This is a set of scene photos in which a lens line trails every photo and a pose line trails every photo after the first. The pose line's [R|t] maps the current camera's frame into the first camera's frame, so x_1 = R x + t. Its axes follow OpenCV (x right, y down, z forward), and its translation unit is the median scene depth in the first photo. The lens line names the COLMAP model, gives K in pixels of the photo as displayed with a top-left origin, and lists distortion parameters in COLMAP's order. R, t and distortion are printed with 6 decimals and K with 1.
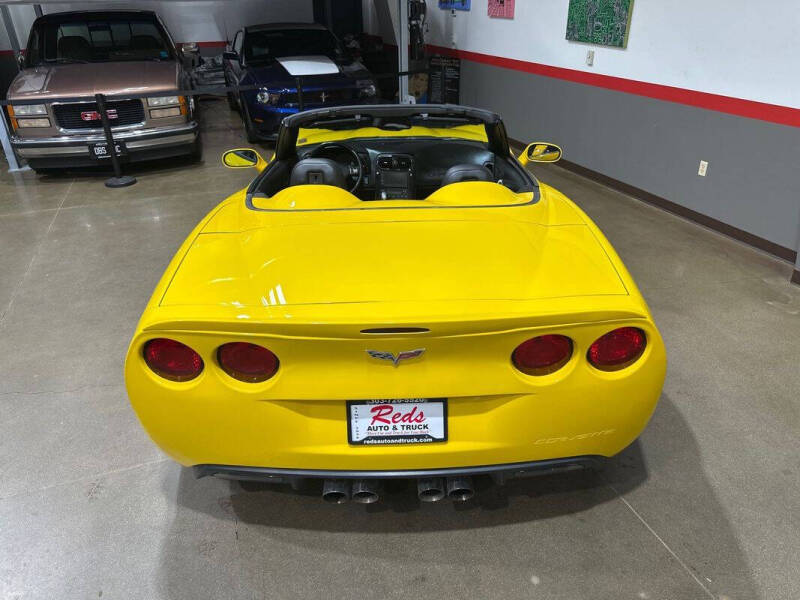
lens RADIAL K [[570.8, 0, 398.7], [0, 570.8, 298.6], [0, 0, 1]] dist [0.017395, -0.025925]
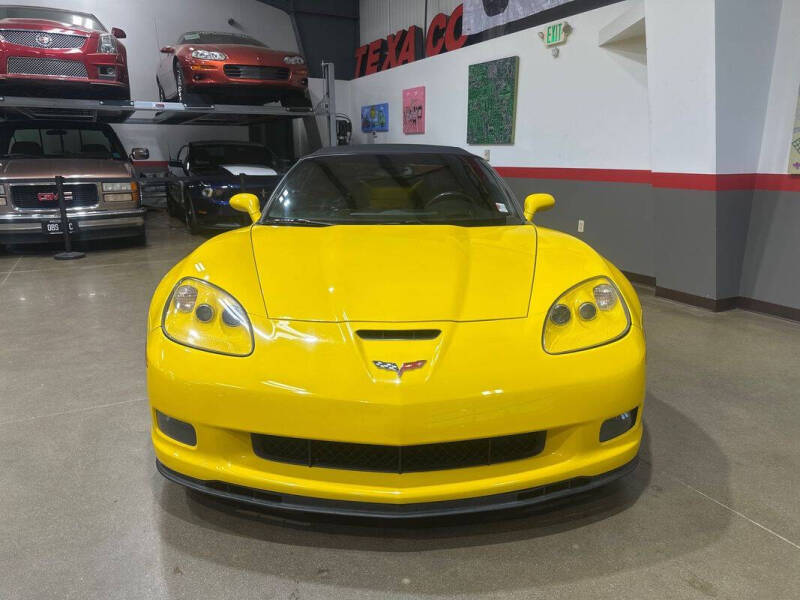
lens RADIAL K [[570.8, 0, 396.8], [0, 570.8, 302.6], [0, 0, 1]] dist [0.017395, -0.025925]
pose [[0.991313, -0.013754, 0.130806, -0.066425], [0.044038, 0.971823, -0.231560, 0.436666], [-0.123935, 0.235309, 0.963986, -0.234458]]
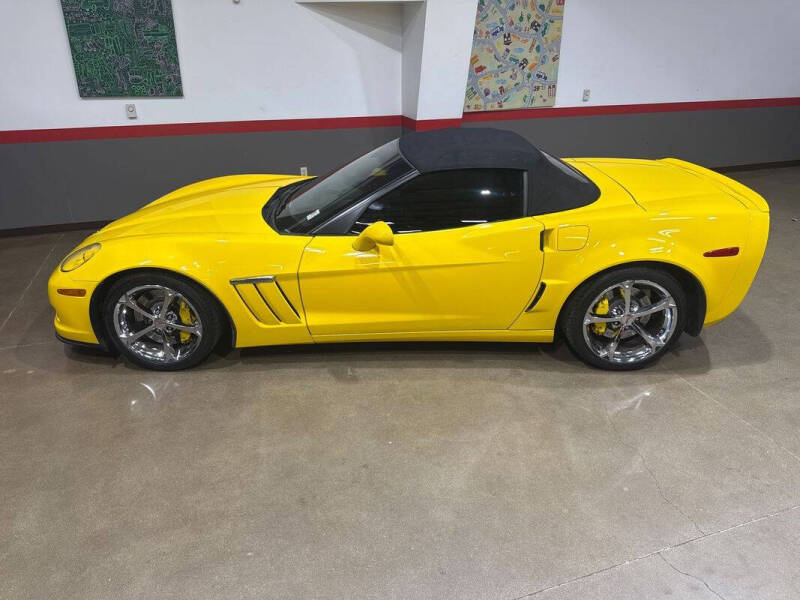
lens RADIAL K [[570.8, 0, 397.6], [0, 570.8, 301.7], [0, 0, 1]] dist [0.017395, -0.025925]
pose [[0.016101, -0.399583, 0.916556, -1.806869], [0.468348, 0.812907, 0.346168, -0.736105], [-0.883397, 0.423693, 0.200233, 1.409857]]
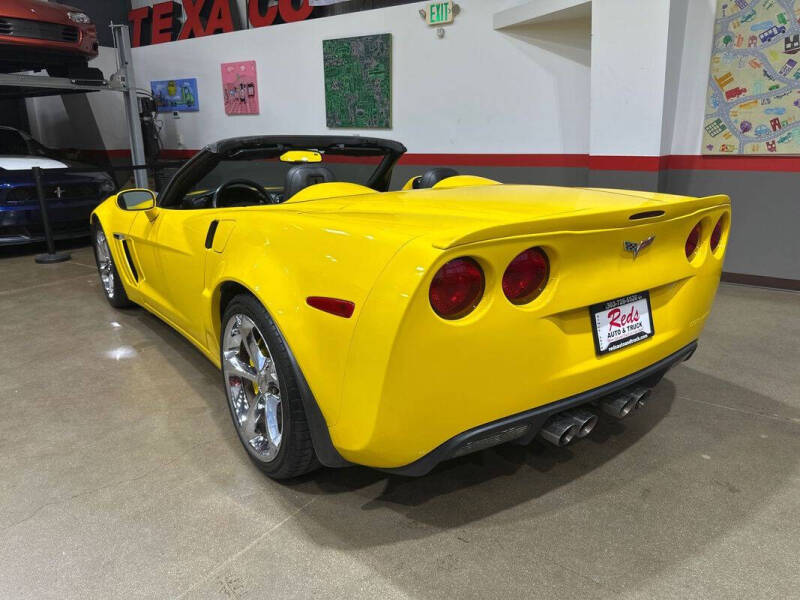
lens RADIAL K [[570.8, 0, 402.3], [0, 570.8, 300.6], [0, 0, 1]] dist [0.017395, -0.025925]
pose [[0.810338, -0.145959, 0.567492, -0.747864], [0.265376, 0.954880, -0.133343, 0.167502], [-0.522424, 0.258652, 0.812510, 0.281070]]
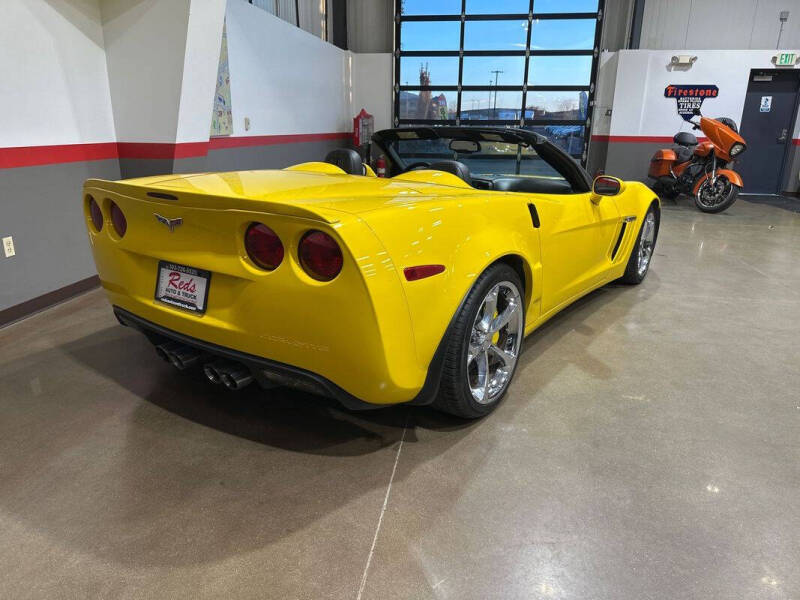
lens RADIAL K [[570.8, 0, 399.7], [0, 570.8, 305.5], [0, 0, 1]] dist [0.017395, -0.025925]
pose [[0.810156, 0.209967, -0.547322, 0.871455], [-0.300627, 0.950345, -0.080417, 0.168575], [0.503260, 0.229690, 0.833050, 0.167980]]
